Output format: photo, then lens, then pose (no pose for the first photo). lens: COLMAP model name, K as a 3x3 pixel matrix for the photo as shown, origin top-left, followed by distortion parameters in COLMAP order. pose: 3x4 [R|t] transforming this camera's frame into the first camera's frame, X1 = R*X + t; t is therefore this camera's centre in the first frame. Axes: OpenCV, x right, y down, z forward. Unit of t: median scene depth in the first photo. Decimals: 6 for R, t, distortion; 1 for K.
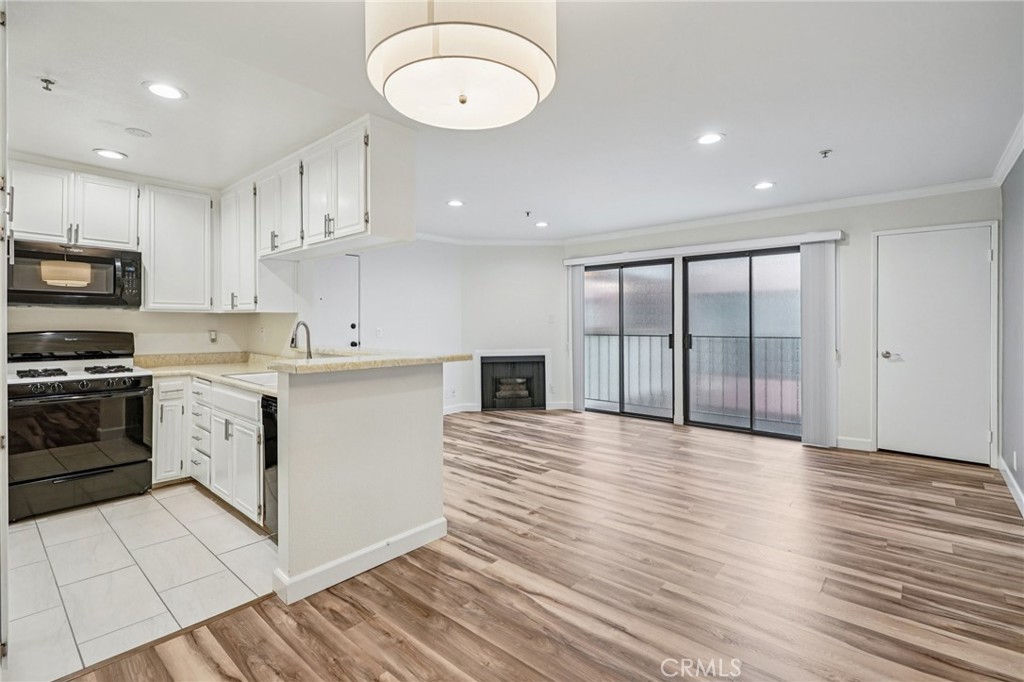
lens RADIAL K [[473.7, 0, 512.0], [0, 473.7, 325.1], [0, 0, 1]] dist [-0.000820, 0.000290]
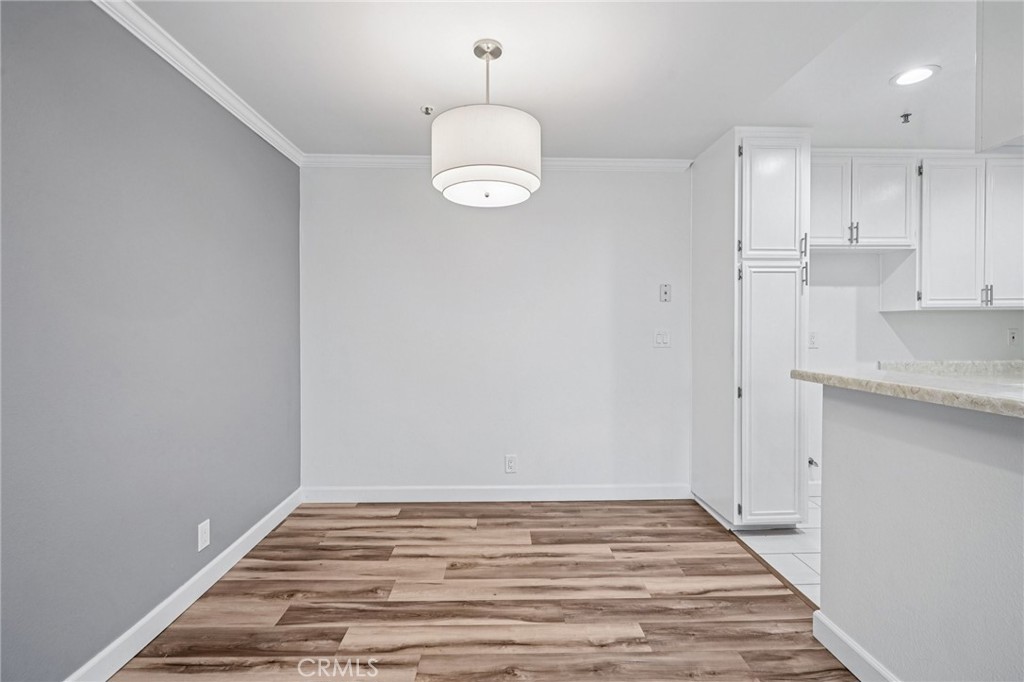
lens RADIAL K [[472.3, 0, 511.2], [0, 472.3, 329.2], [0, 0, 1]] dist [0.000191, -0.000370]
pose [[-0.734073, 0.001284, -0.679069, 0.273130], [-0.001497, 0.999993, 0.003509, 0.001559], [0.679068, 0.003592, -0.734066, 0.616216]]
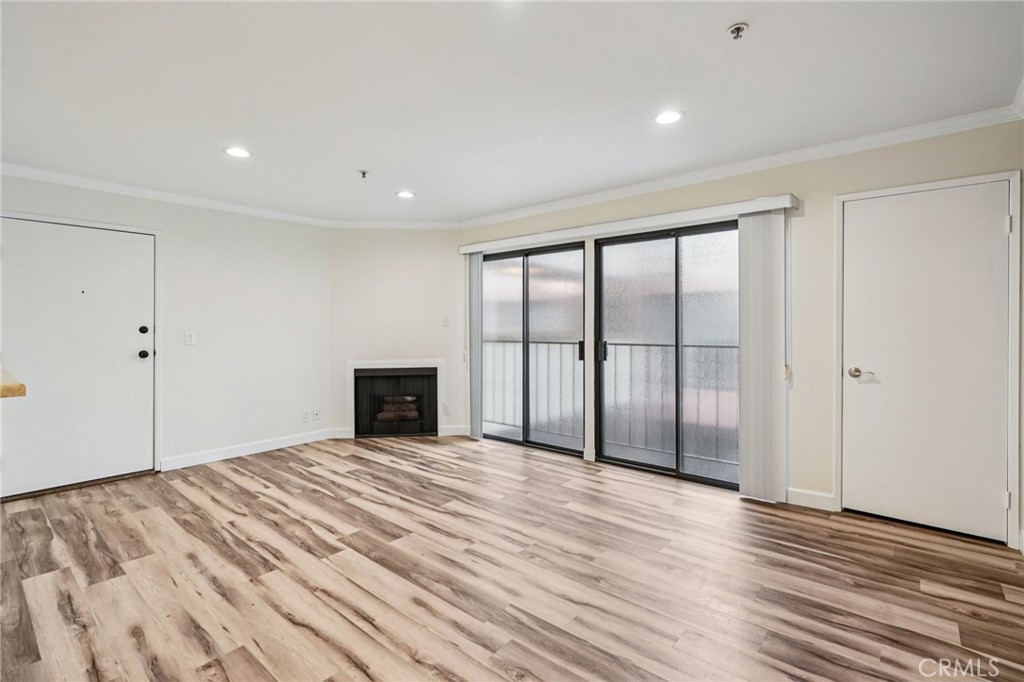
lens RADIAL K [[472.3, 0, 511.2], [0, 472.3, 329.2], [0, 0, 1]] dist [0.000191, -0.000370]
pose [[0.999927, 0.002516, 0.011845, 0.282214], [-0.002511, 0.999997, -0.000511, 0.000160], [-0.011846, 0.000481, 0.999930, 0.318237]]
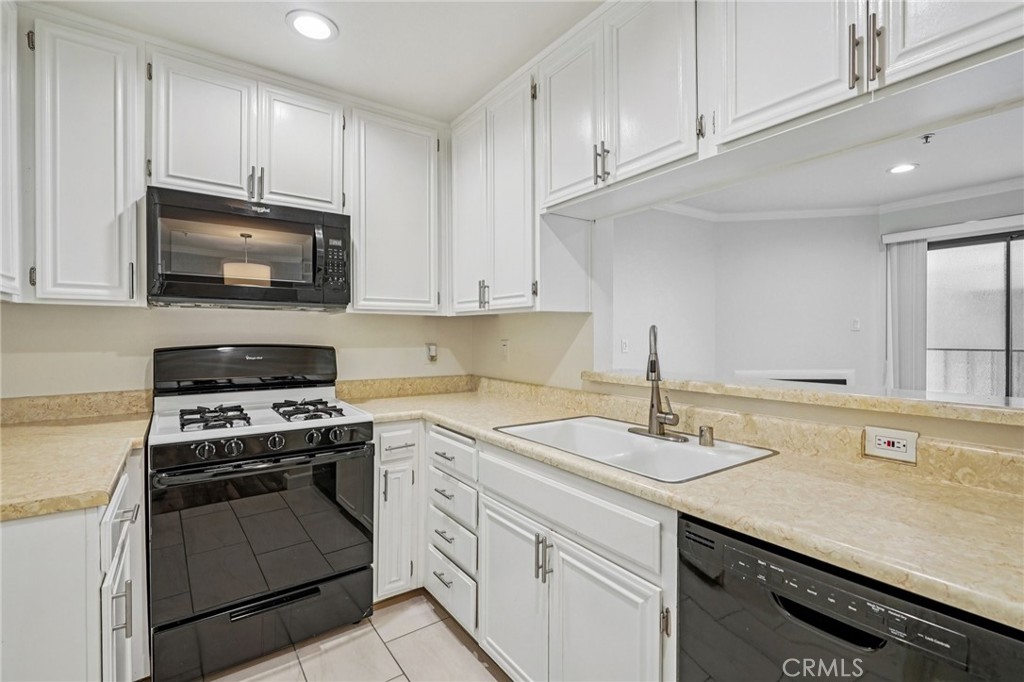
lens RADIAL K [[466.8, 0, 512.0], [0, 466.8, 341.0], [0, 0, 1]] dist [-0.000766, 0.000110]
pose [[0.972385, -0.001920, -0.233376, -0.361552], [0.003889, 0.999961, 0.007977, 0.002717], [0.233352, -0.008665, 0.972354, 0.380435]]
